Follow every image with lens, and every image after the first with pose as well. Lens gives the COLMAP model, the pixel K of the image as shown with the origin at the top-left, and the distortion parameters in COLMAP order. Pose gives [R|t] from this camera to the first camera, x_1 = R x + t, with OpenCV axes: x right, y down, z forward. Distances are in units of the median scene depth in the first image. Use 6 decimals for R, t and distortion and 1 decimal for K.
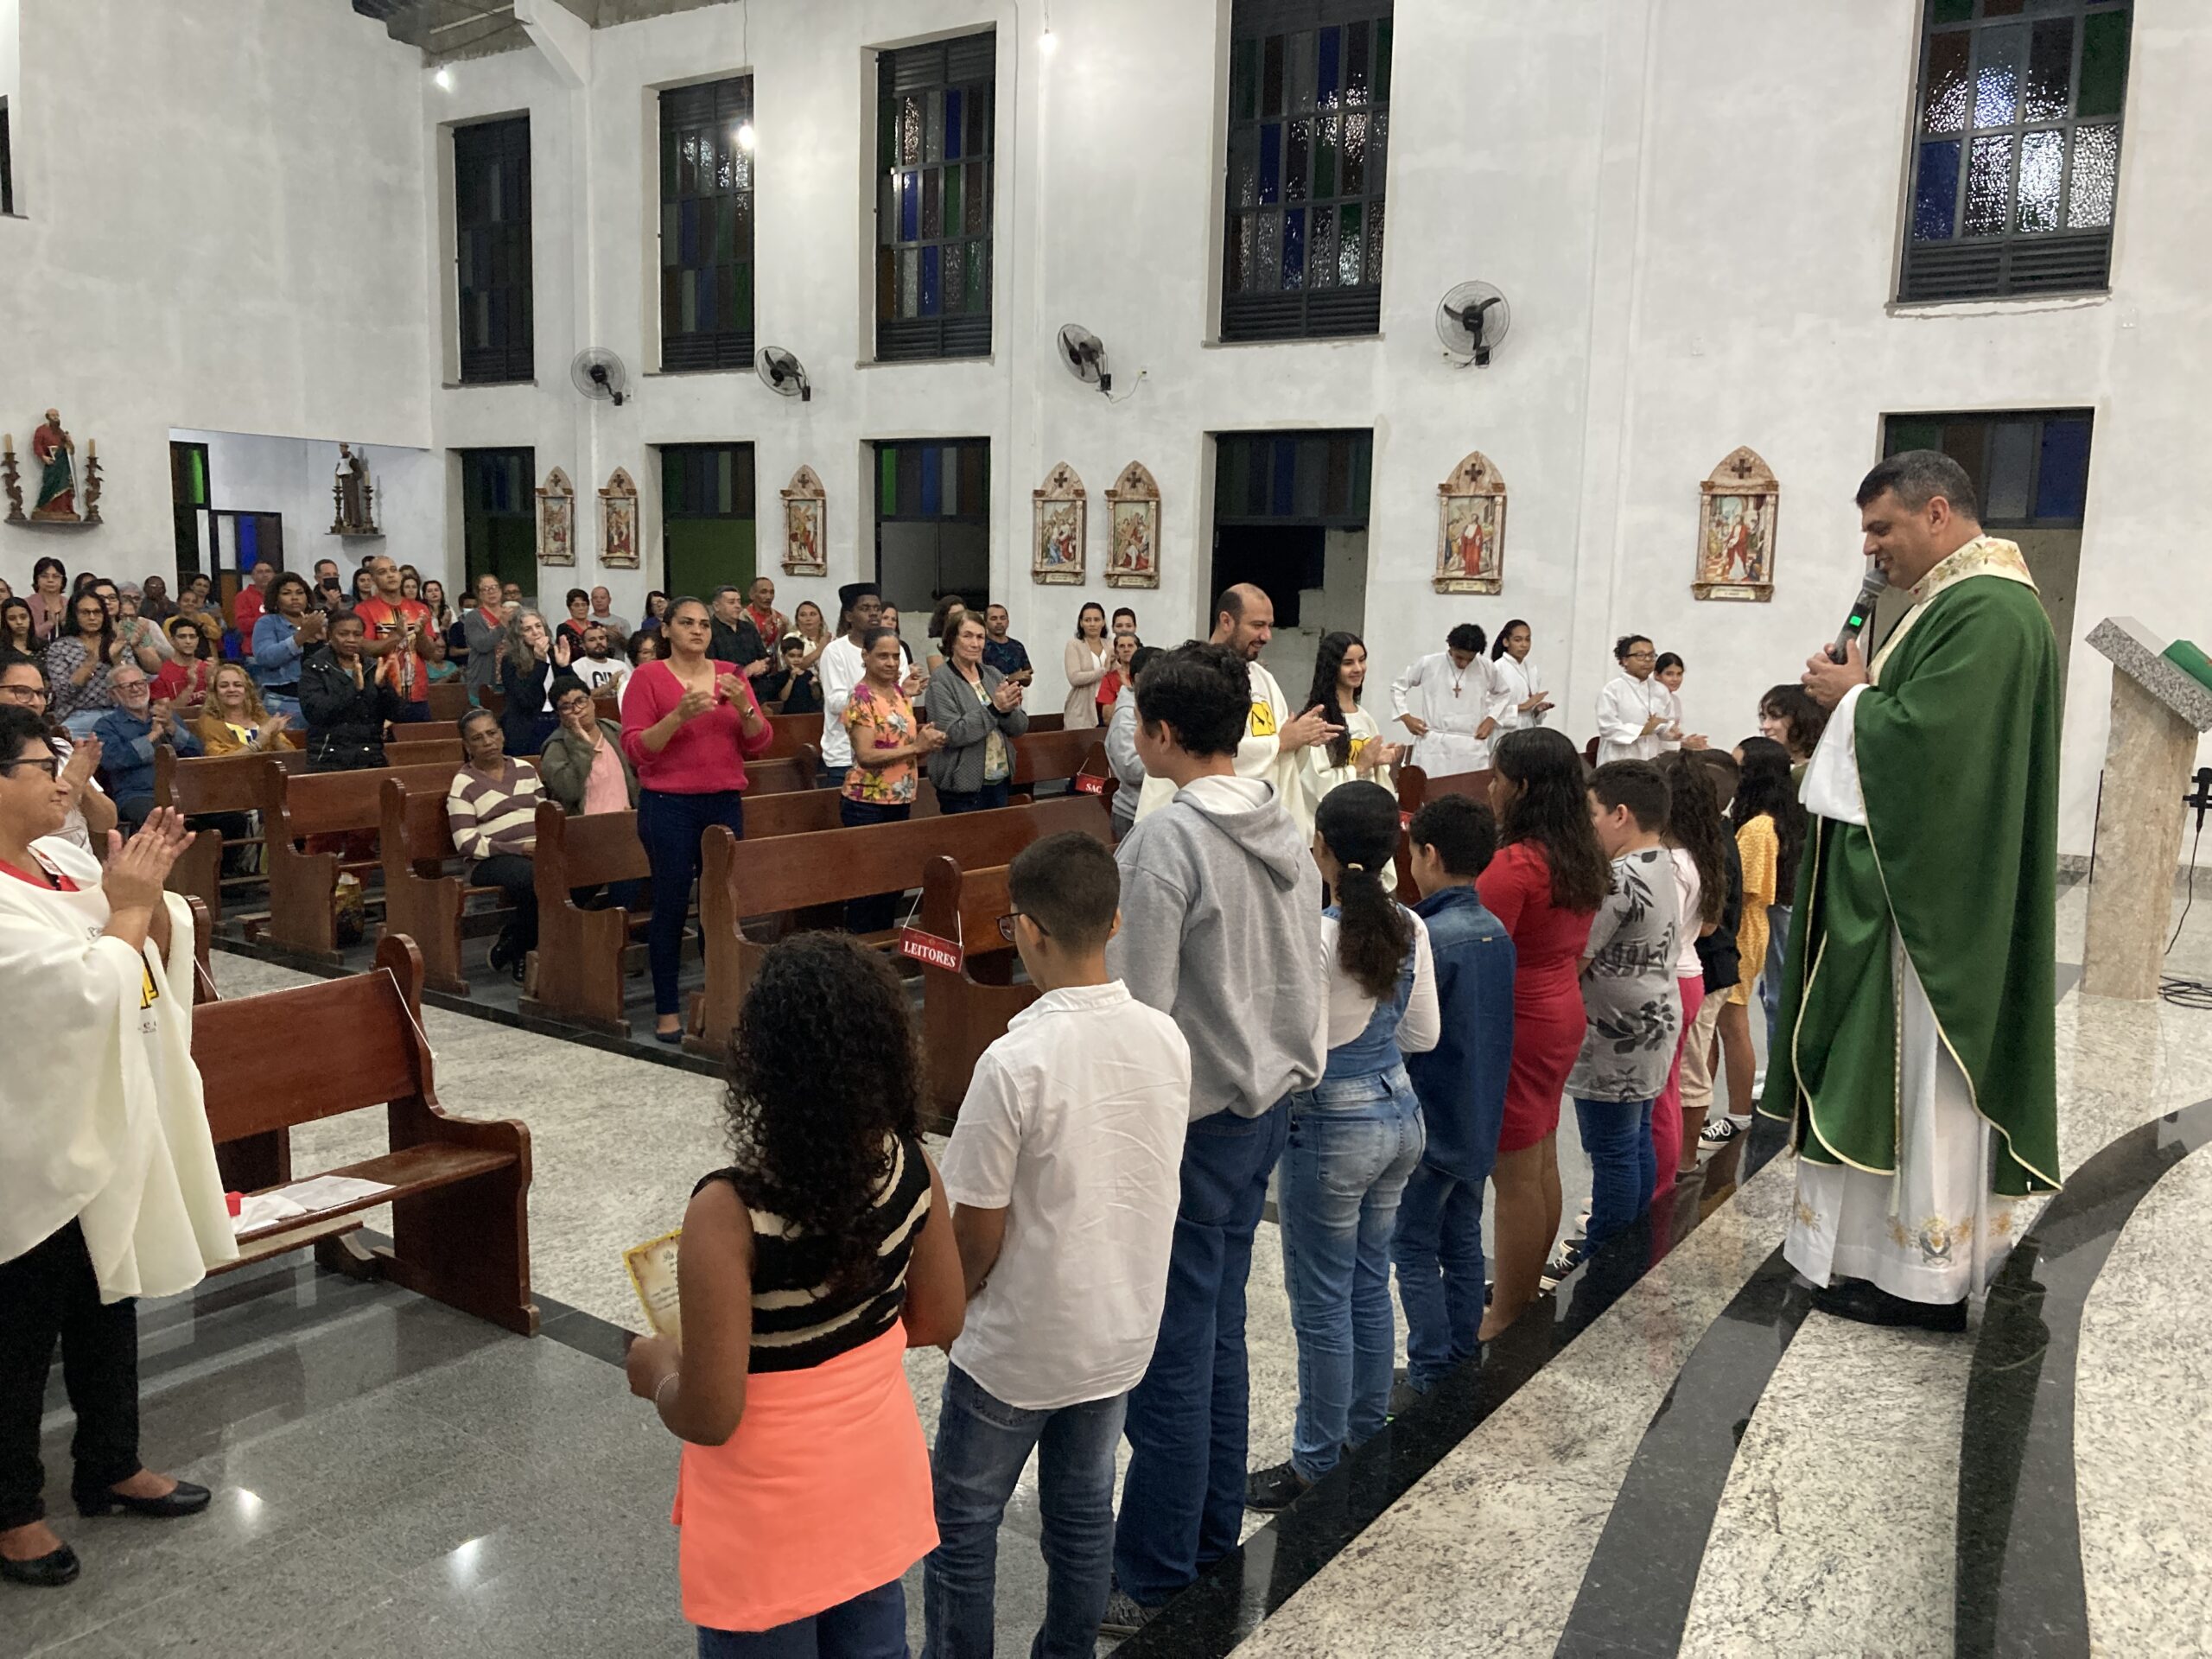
lens RADIAL K [[1810.1, 0, 1118.5], [0, 1810.1, 845.2], [0, 0, 1]] dist [0.007406, 0.006029]
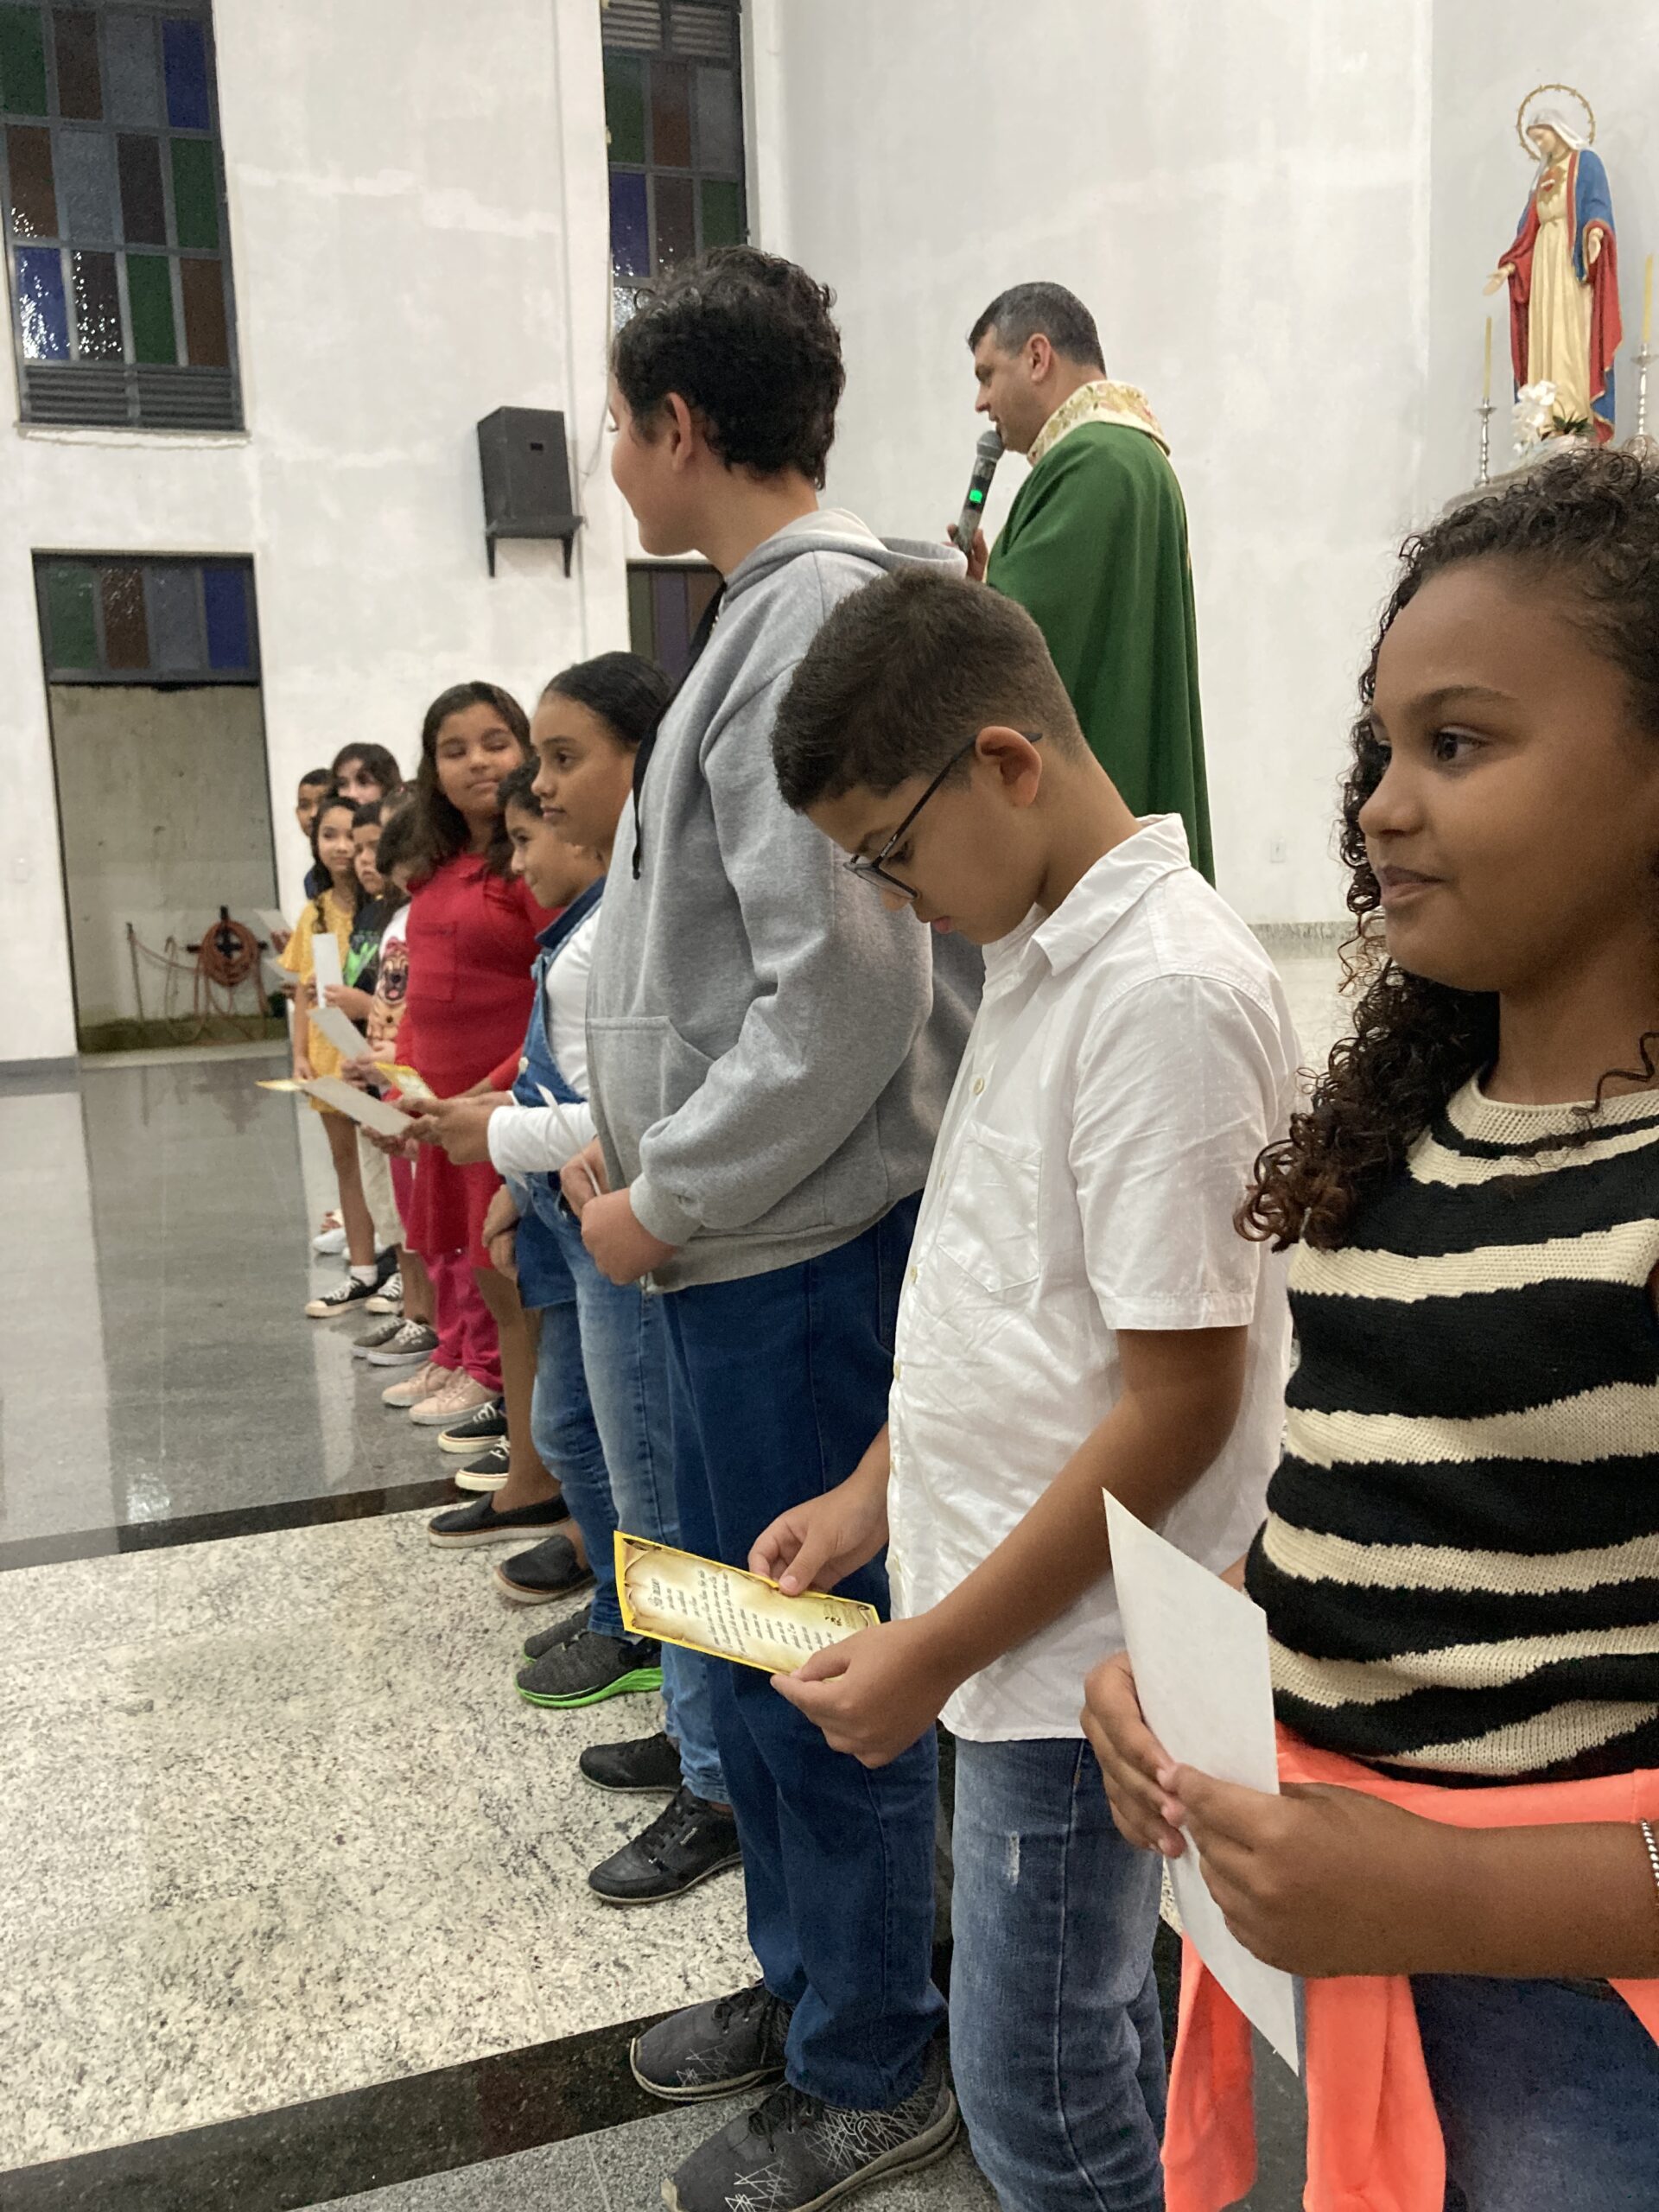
lens RADIAL K [[1810.1, 0, 804.7], [0, 1810.1, 1101.5], [0, 0, 1]] dist [0.007406, 0.006029]
pose [[0.587603, -0.159692, 0.793235, -0.099545], [0.165403, 0.983337, 0.075437, 0.022547], [-0.792064, 0.086877, 0.604225, 0.177743]]
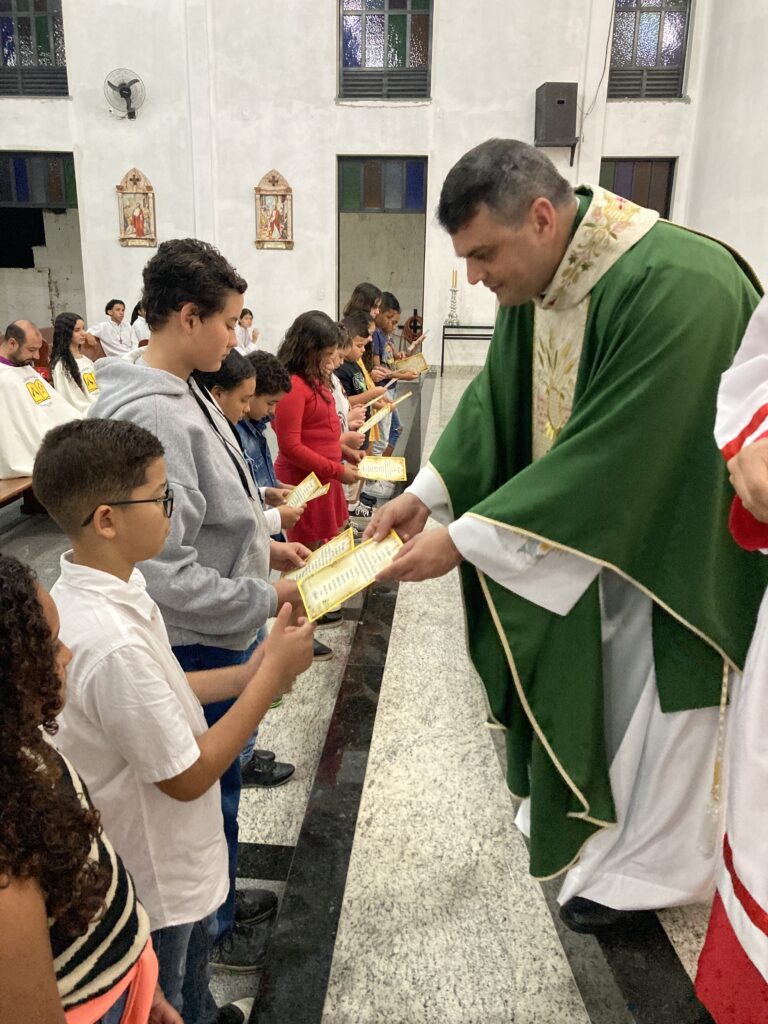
lens RADIAL K [[837.9, 0, 375.9], [0, 837.9, 503.3], [0, 0, 1]] dist [0.007406, 0.006029]
pose [[0.871659, -0.147249, 0.467471, -0.043995], [0.076048, 0.982884, 0.167797, -0.004249], [-0.484178, -0.110712, 0.867937, 0.098152]]
